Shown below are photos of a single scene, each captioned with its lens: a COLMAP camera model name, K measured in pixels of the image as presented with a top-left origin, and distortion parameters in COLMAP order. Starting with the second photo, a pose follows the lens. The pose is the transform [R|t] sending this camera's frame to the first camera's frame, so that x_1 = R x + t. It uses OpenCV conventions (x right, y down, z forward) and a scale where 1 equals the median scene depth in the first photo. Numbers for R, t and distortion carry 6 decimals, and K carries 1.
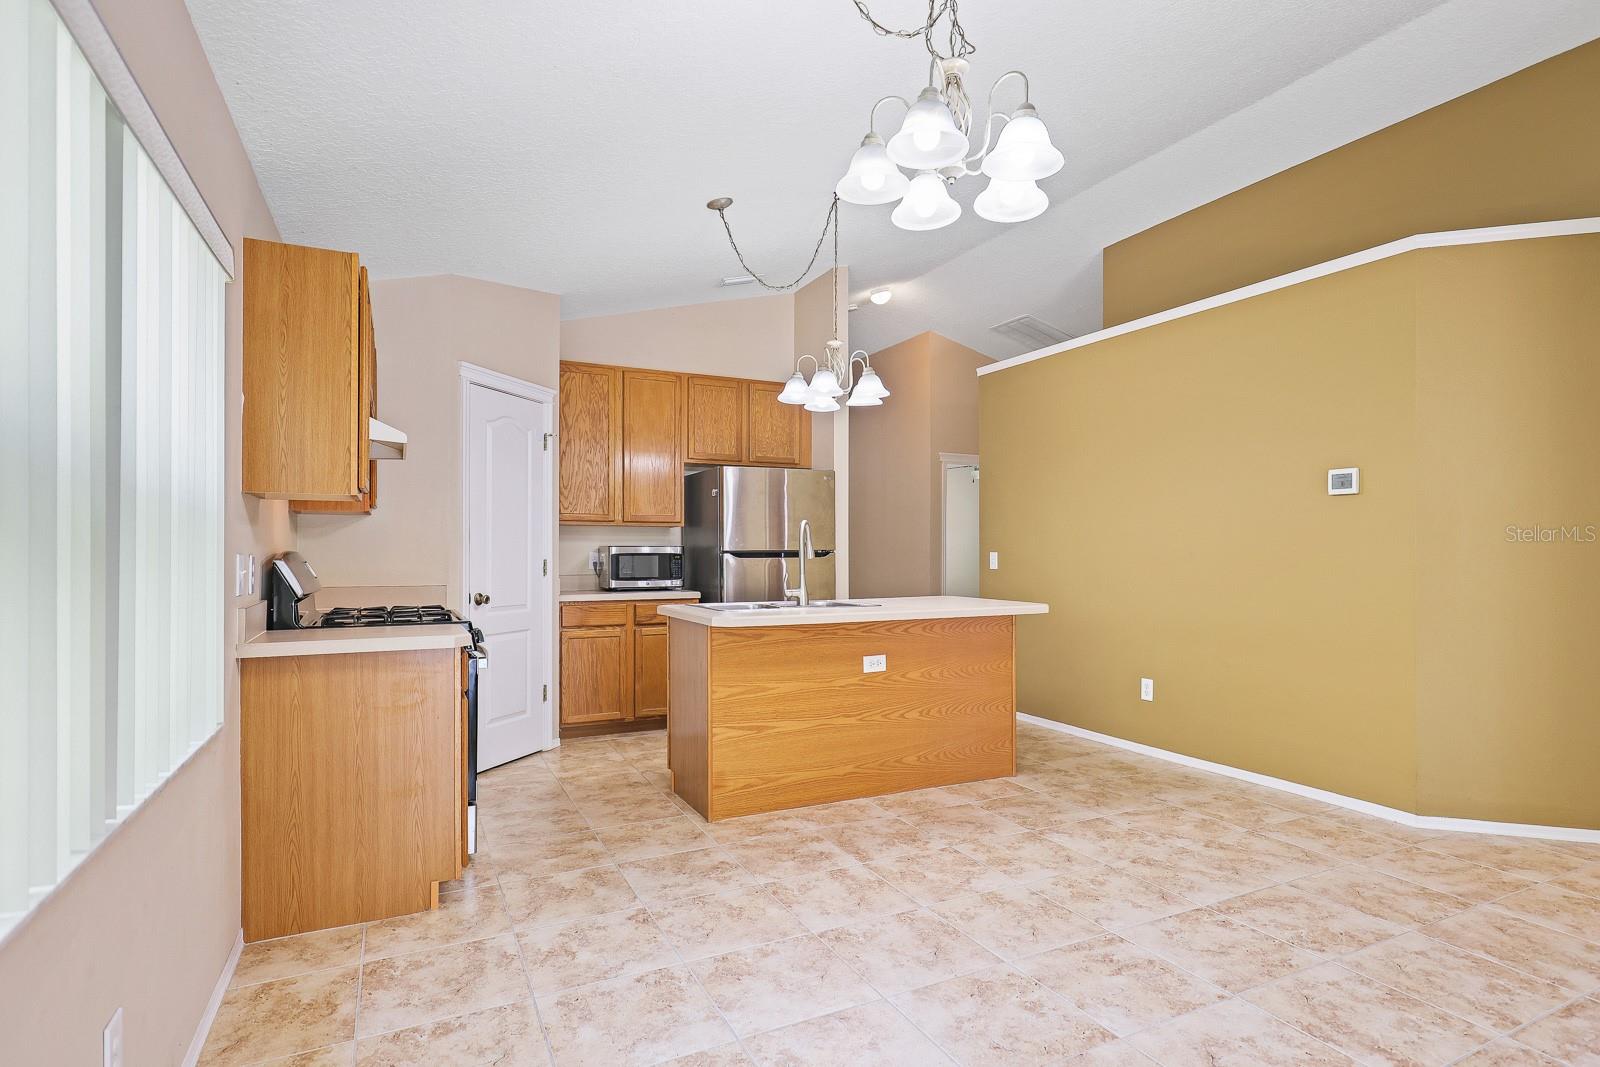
lens RADIAL K [[822.1, 0, 802.0], [0, 822.1, 539.5], [0, 0, 1]] dist [0.000602, 0.000161]
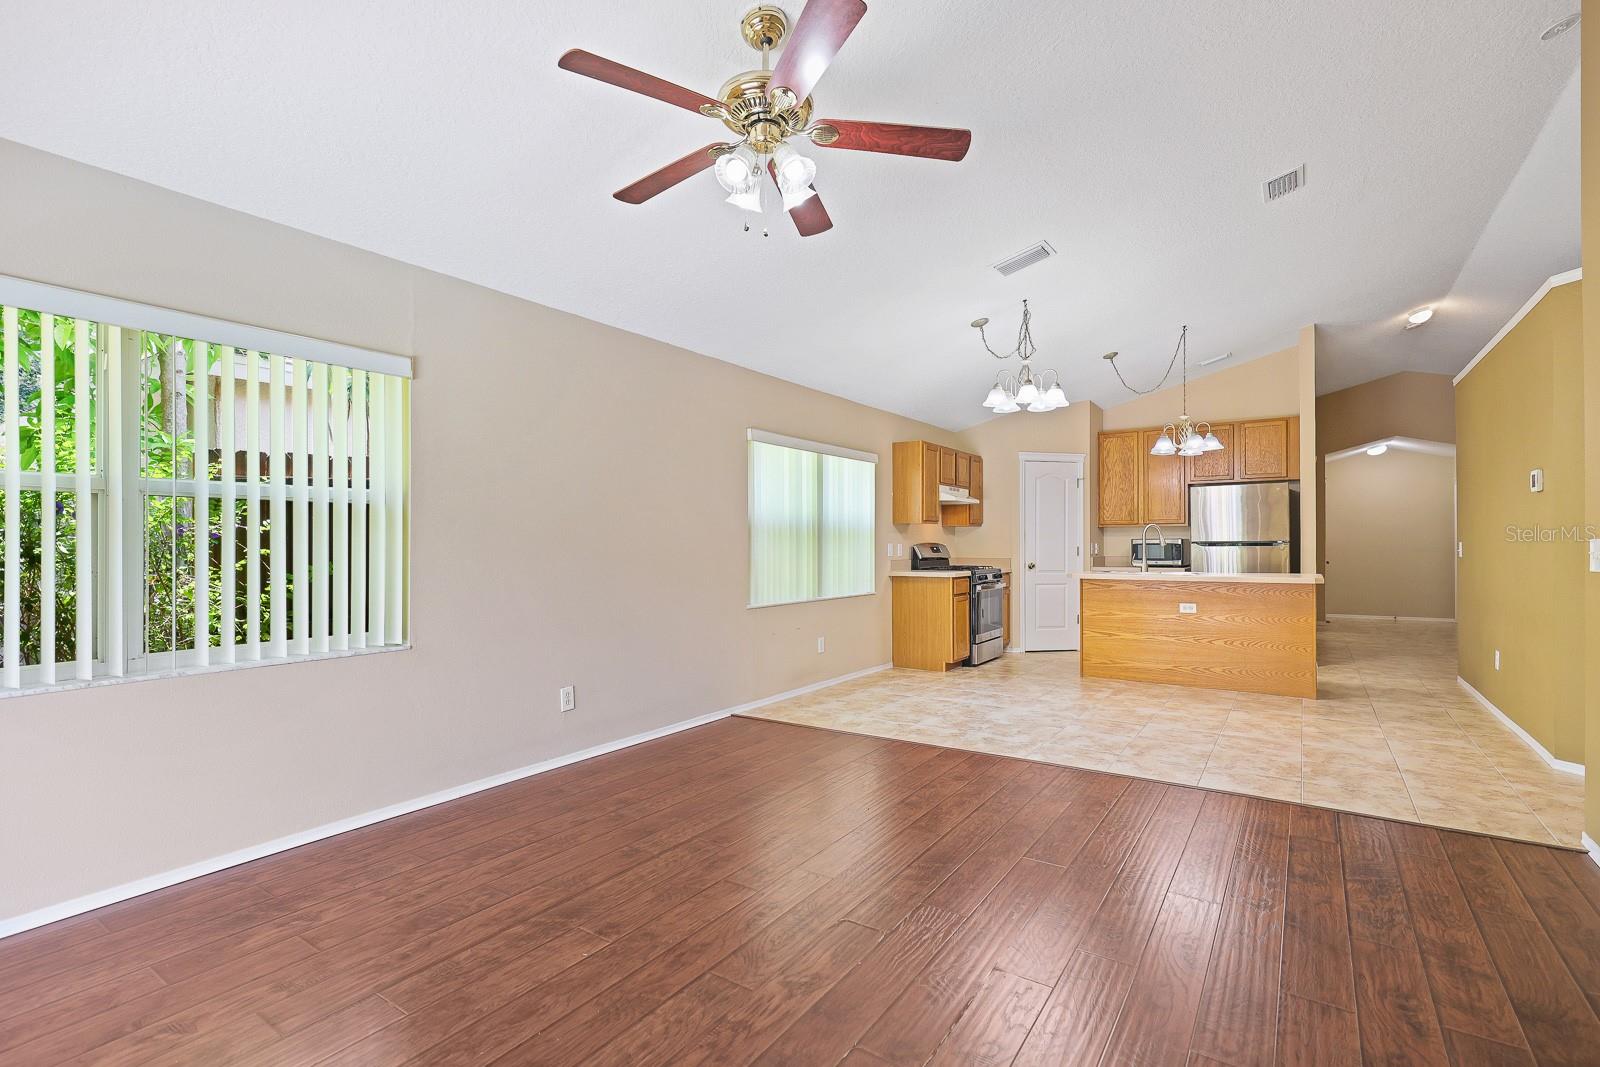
lens RADIAL K [[740.3, 0, 804.7], [0, 740.3, 537.8], [0, 0, 1]] dist [-0.000447, -0.000280]
pose [[0.492054, -0.009520, -0.870513, 1.075910], [0.014111, 0.999896, -0.002959, 0.000151], [0.870450, -0.010828, 0.492137, -0.452330]]
